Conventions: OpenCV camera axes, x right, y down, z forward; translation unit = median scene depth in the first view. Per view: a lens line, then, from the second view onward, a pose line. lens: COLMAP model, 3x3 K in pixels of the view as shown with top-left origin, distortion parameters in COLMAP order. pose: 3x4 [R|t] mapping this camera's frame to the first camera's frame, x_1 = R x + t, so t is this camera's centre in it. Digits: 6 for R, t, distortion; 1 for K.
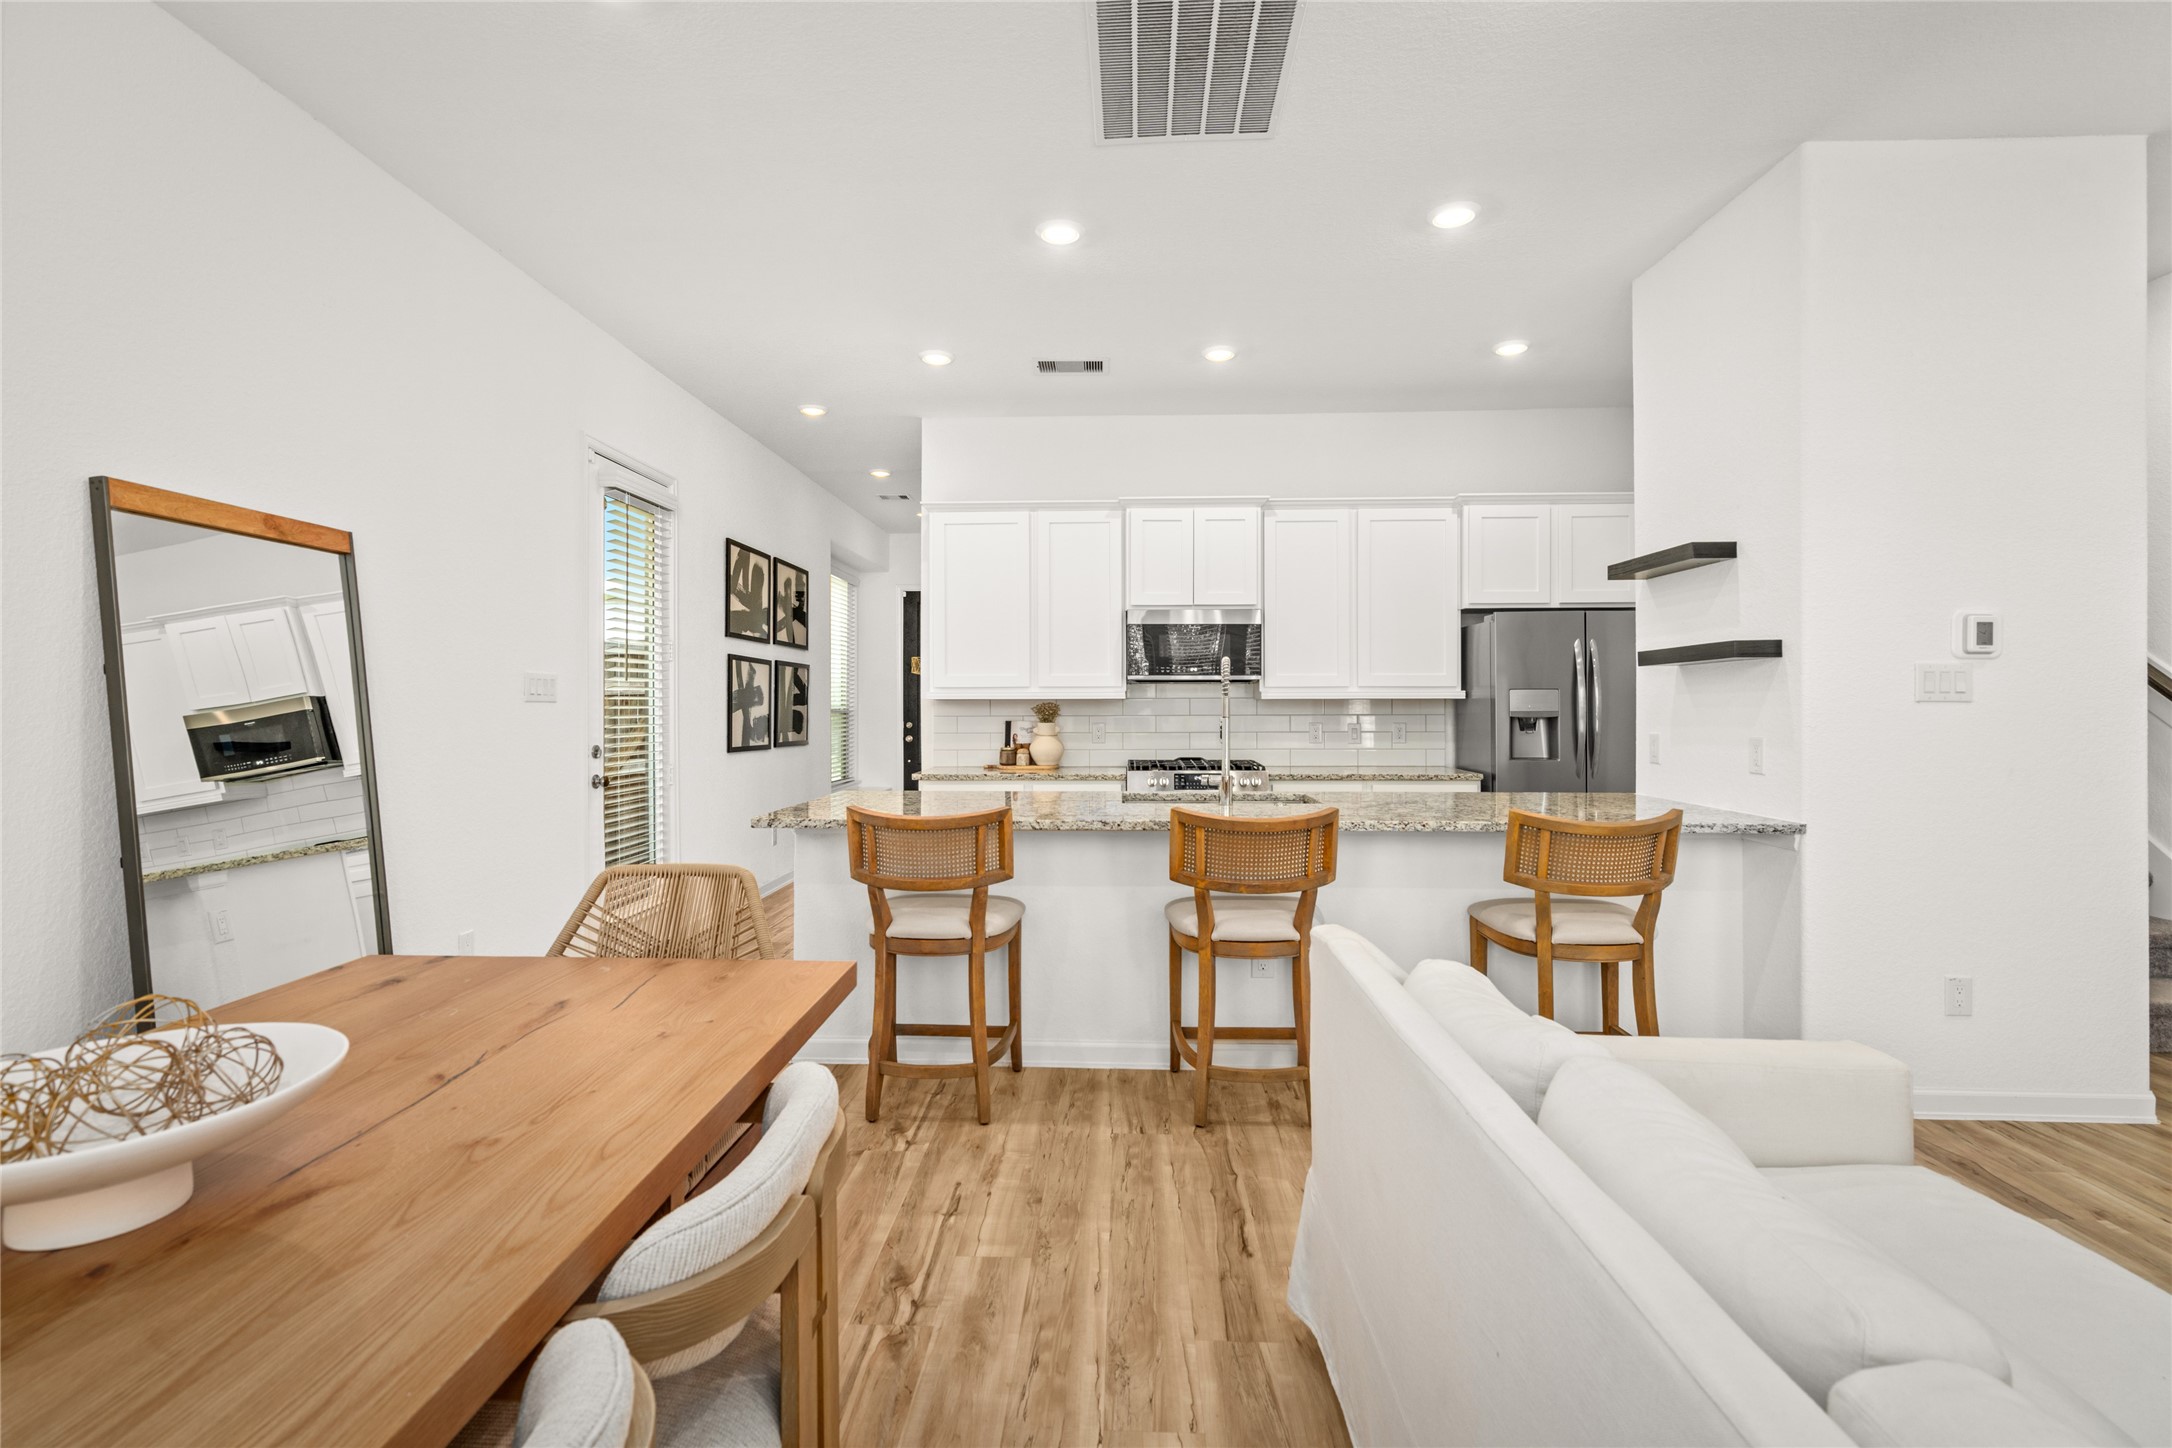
lens RADIAL K [[1007.1, 0, 1063.2], [0, 1007.1, 703.4], [0, 0, 1]] dist [-0.003379, 0.002750]
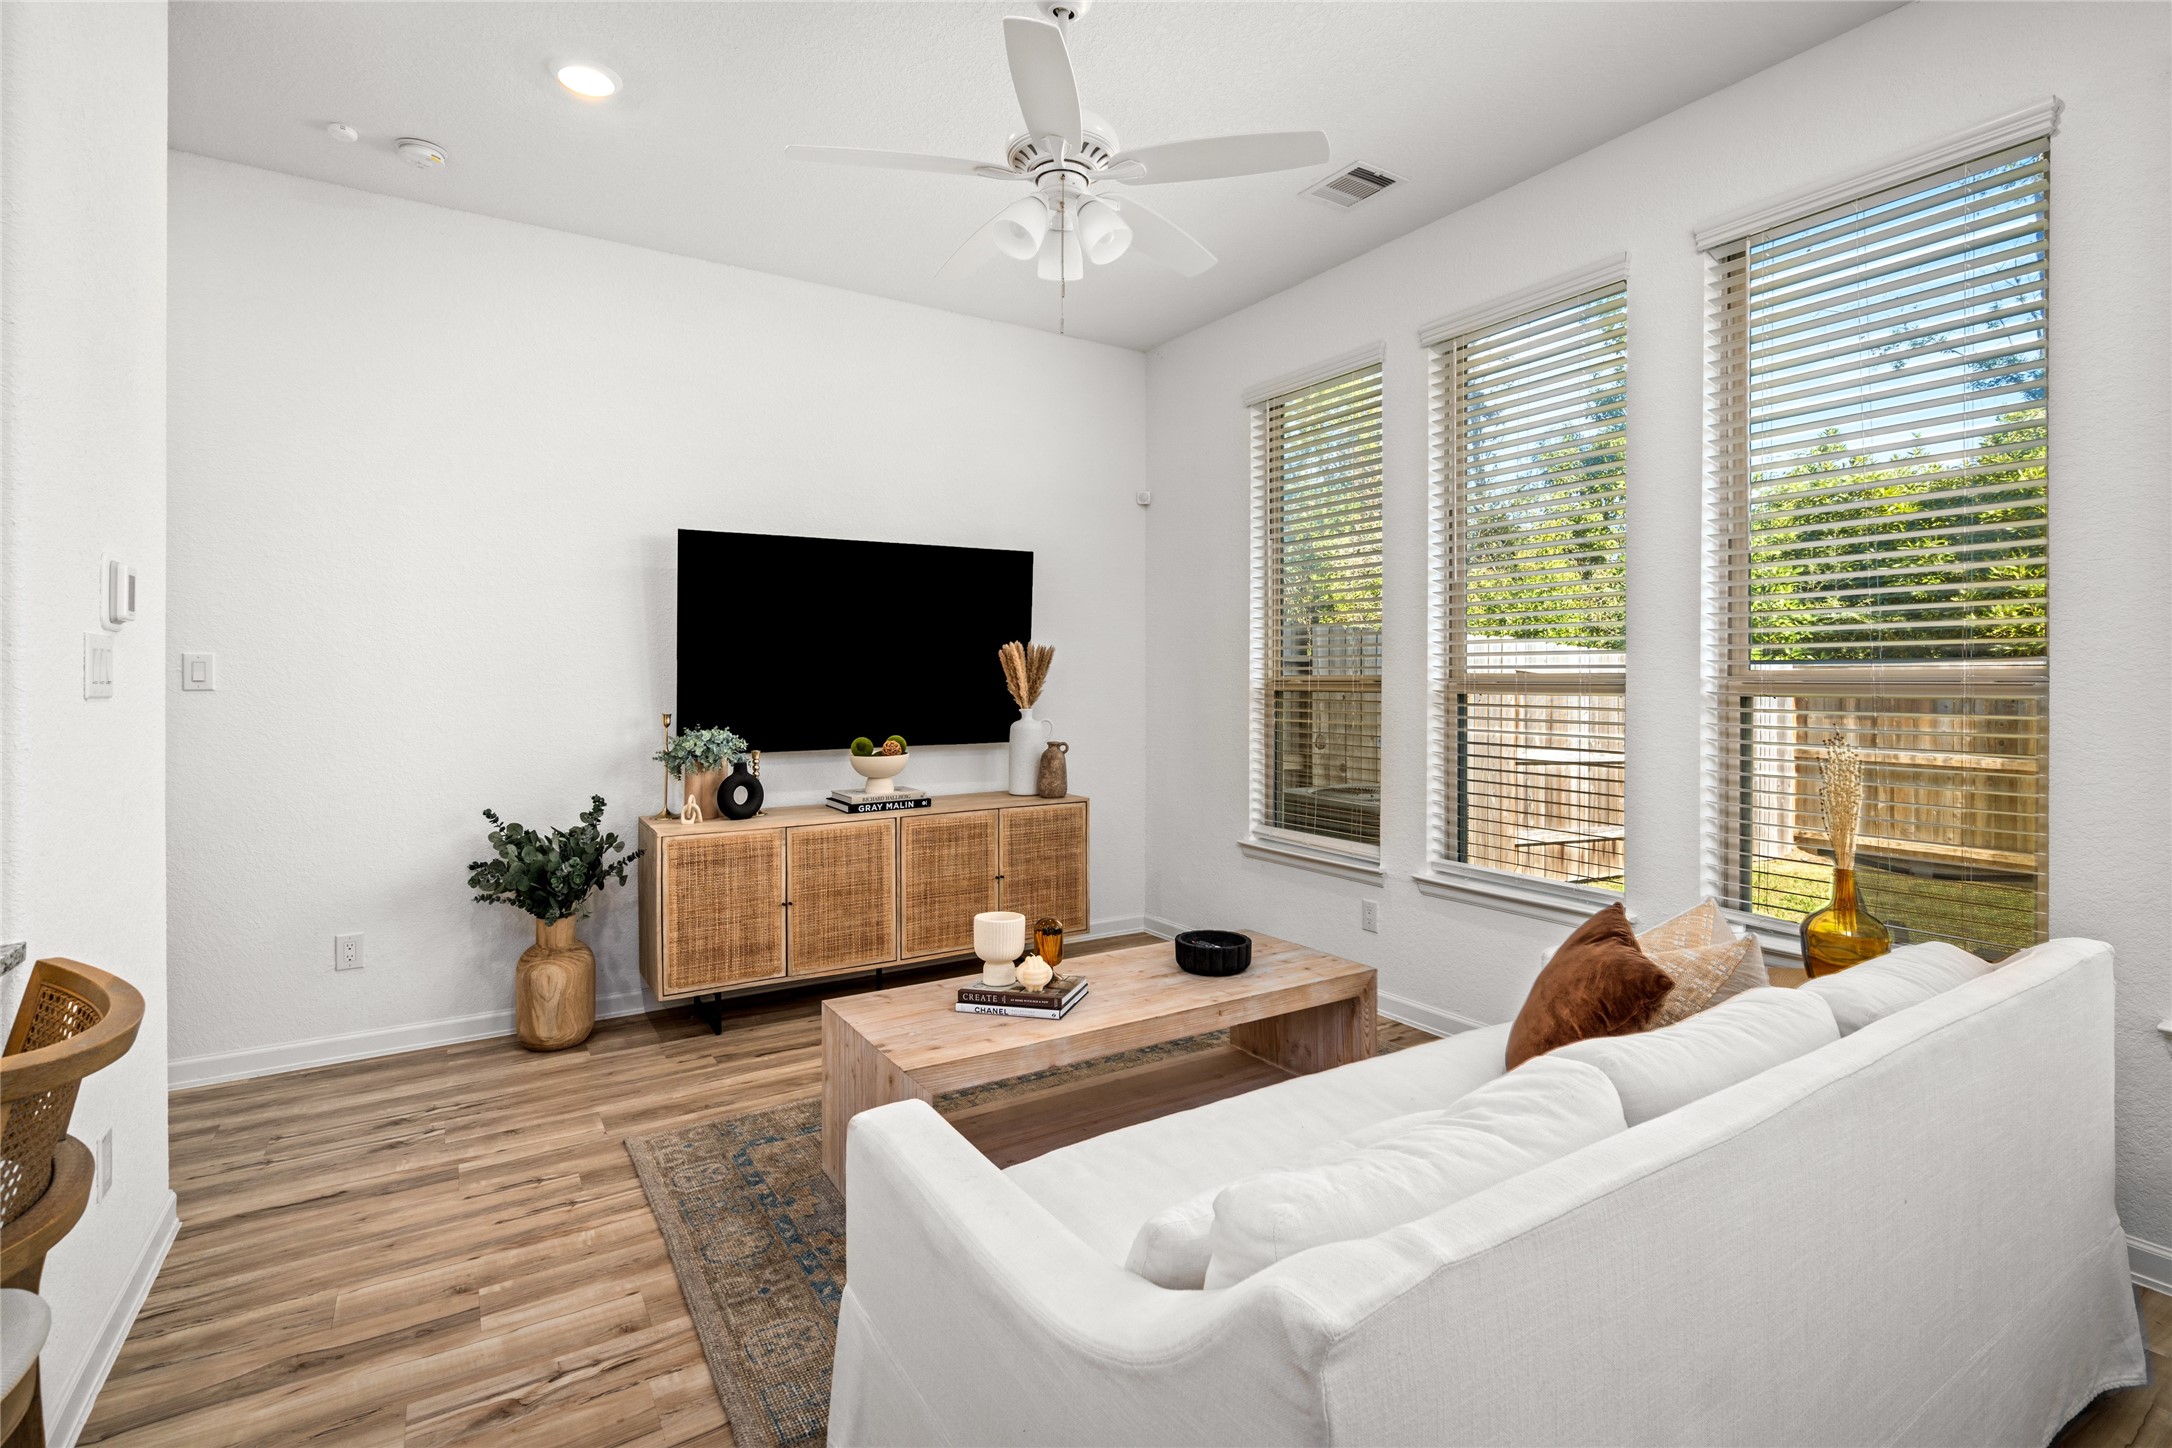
lens RADIAL K [[1007.1, 0, 1103.8], [0, 1007.1, 698.7], [0, 0, 1]] dist [-0.003379, 0.002750]
pose [[-0.580151, -0.008155, 0.814468, 0.014960], [0.007154, 0.999860, 0.015108, -0.004616], [-0.814478, 0.014591, -0.580011, 0.789414]]
